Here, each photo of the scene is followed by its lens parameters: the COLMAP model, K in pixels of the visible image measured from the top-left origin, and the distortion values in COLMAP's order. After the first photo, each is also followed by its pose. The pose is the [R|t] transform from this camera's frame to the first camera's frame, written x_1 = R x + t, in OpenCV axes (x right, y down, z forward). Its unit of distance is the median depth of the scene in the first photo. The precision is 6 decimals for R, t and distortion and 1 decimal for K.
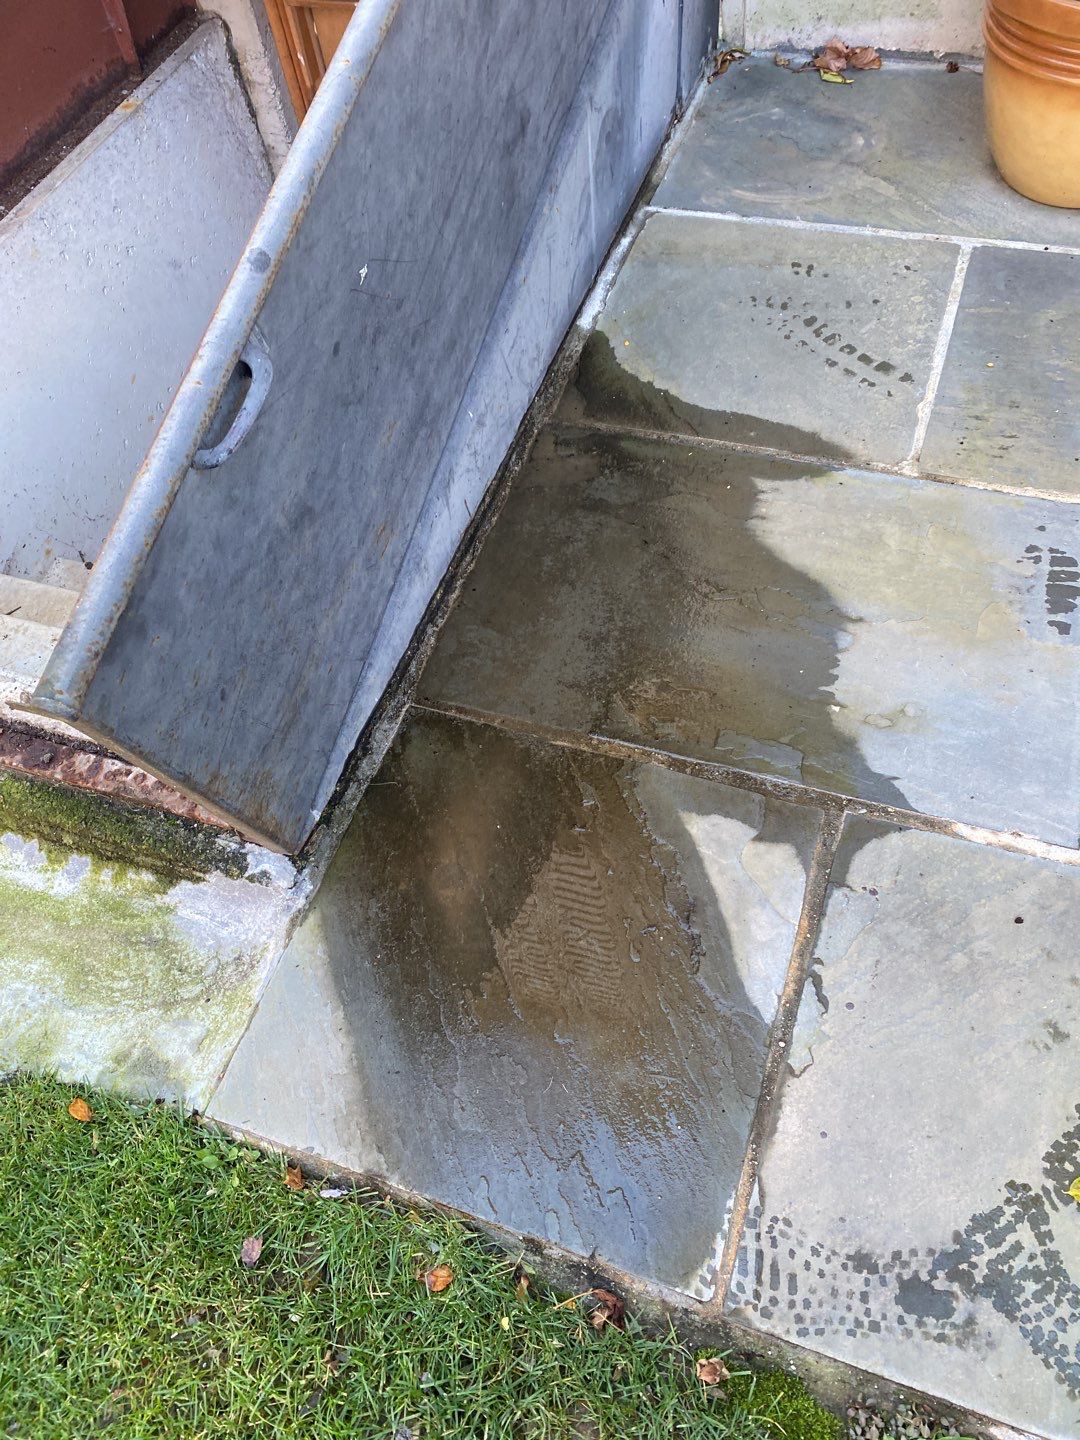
lens RADIAL K [[1044.8, 0, 556.5], [0, 1044.8, 718.4], [0, 0, 1]] dist [0.077440, -0.094997]
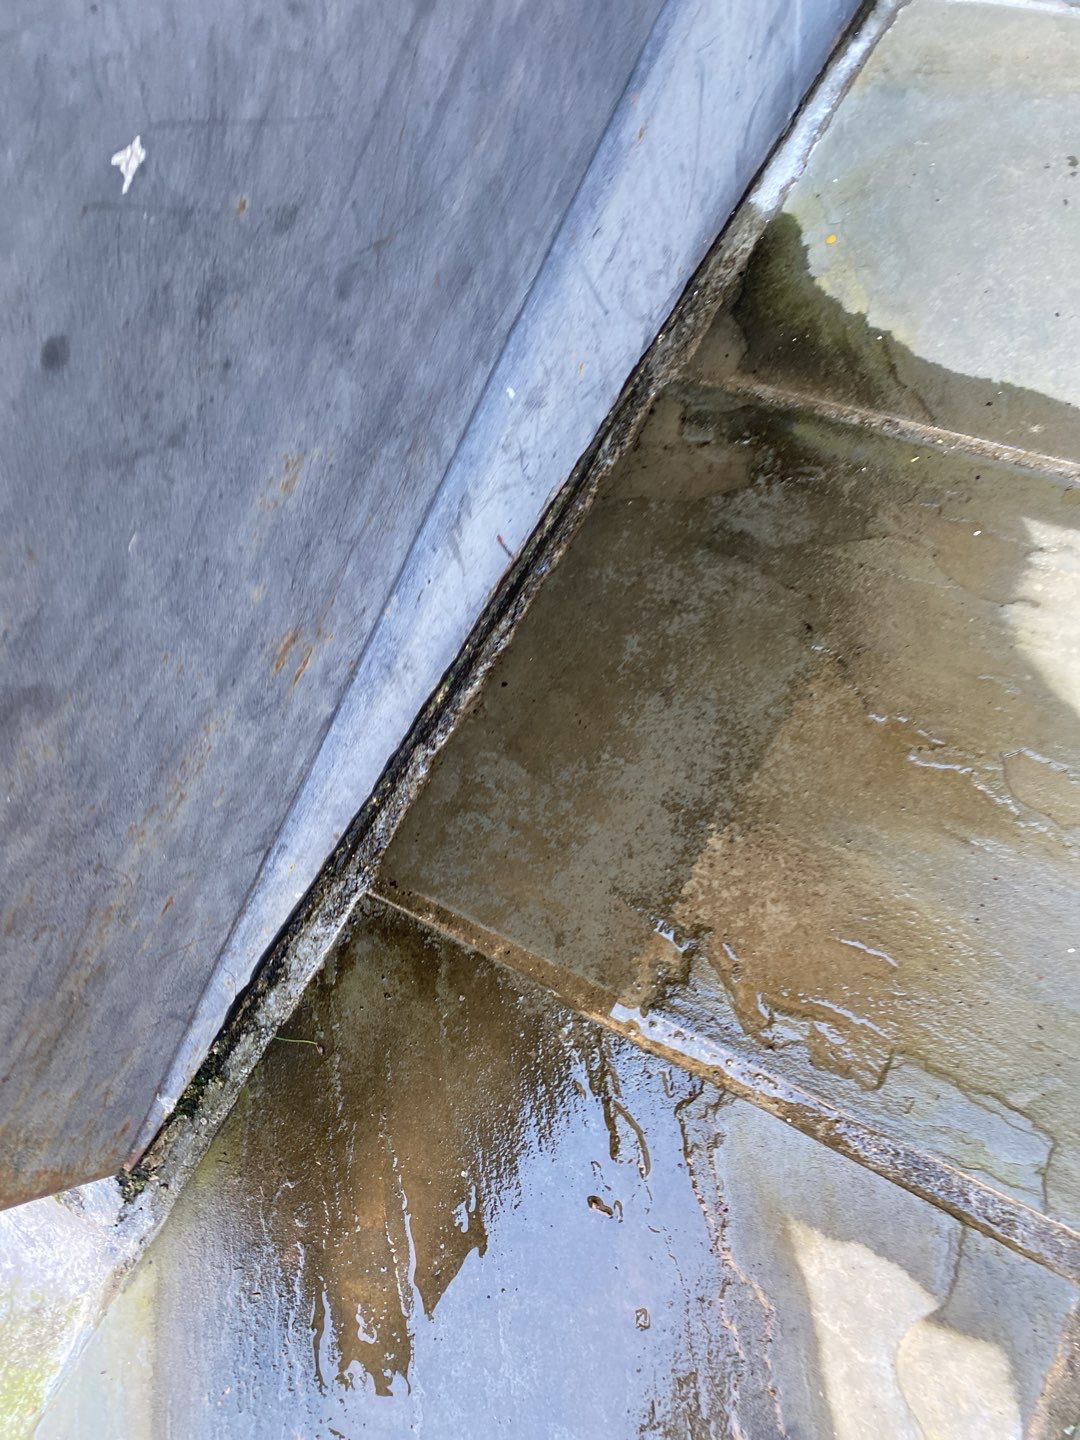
lens RADIAL K [[1060.2, 0, 536.7], [0, 1060.2, 735.0], [0, 0, 1]] dist [0.017170, -0.002970]
pose [[0.977451, 0.114436, -0.177464, 0.051920], [-0.085177, 0.982687, 0.164533, -0.201371], [0.193220, -0.145707, 0.970276, 0.421975]]
